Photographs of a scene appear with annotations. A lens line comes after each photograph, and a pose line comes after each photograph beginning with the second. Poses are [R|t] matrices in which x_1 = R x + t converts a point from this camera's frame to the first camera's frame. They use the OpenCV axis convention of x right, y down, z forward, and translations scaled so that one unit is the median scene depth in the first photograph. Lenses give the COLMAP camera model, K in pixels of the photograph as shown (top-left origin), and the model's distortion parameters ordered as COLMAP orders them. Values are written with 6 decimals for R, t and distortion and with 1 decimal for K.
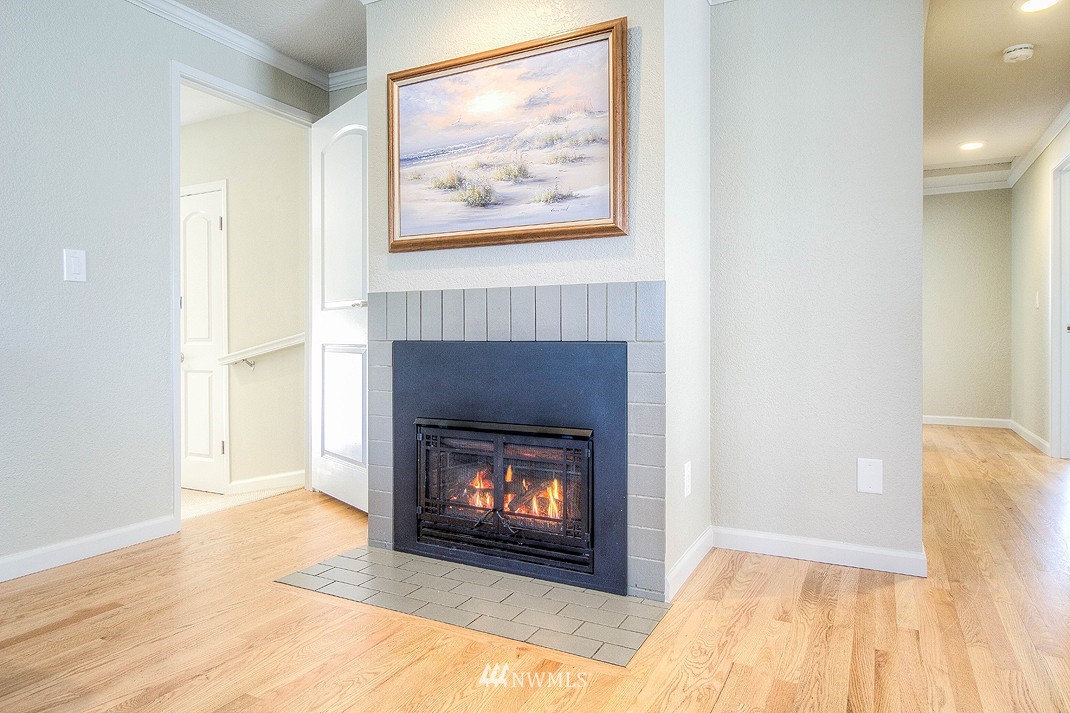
lens RADIAL K [[651.9, 0, 534.1], [0, 651.9, 351.4], [0, 0, 1]] dist [0.009797, -0.001481]
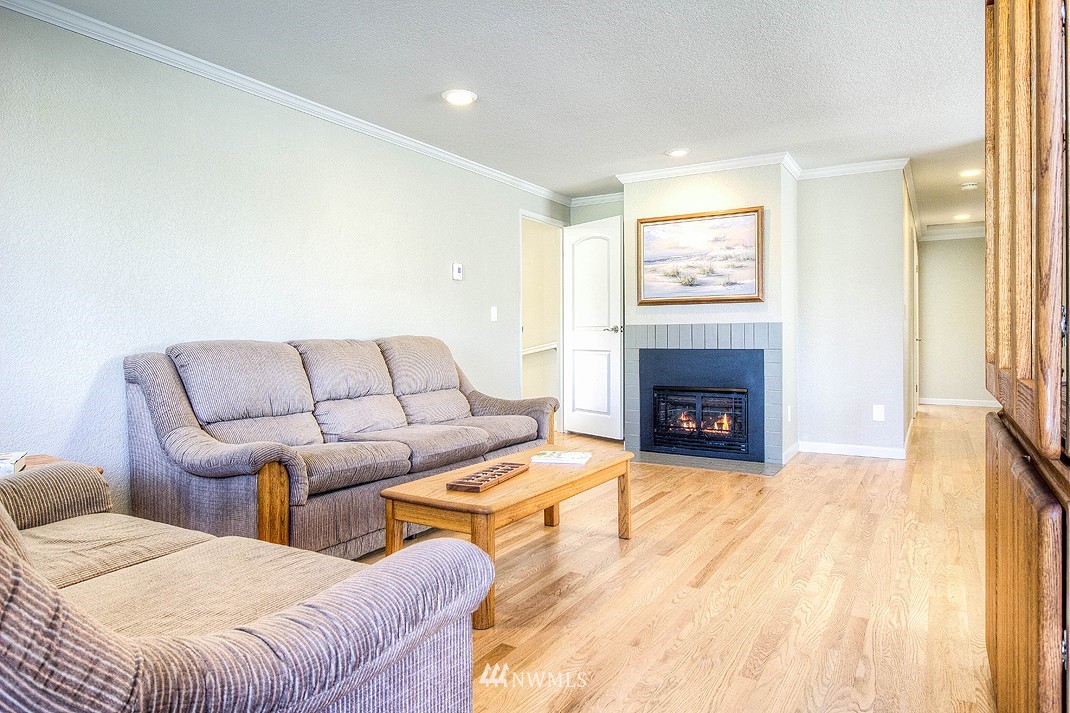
lens RADIAL K [[651.9, 0, 534.9], [0, 651.9, 349.8], [0, 0, 1]] dist [0.009797, -0.001481]
pose [[0.997867, -0.003792, -0.065165, -0.451068], [0.003480, 0.999982, -0.004911, -0.004323], [0.065182, 0.004673, 0.997862, -1.170722]]
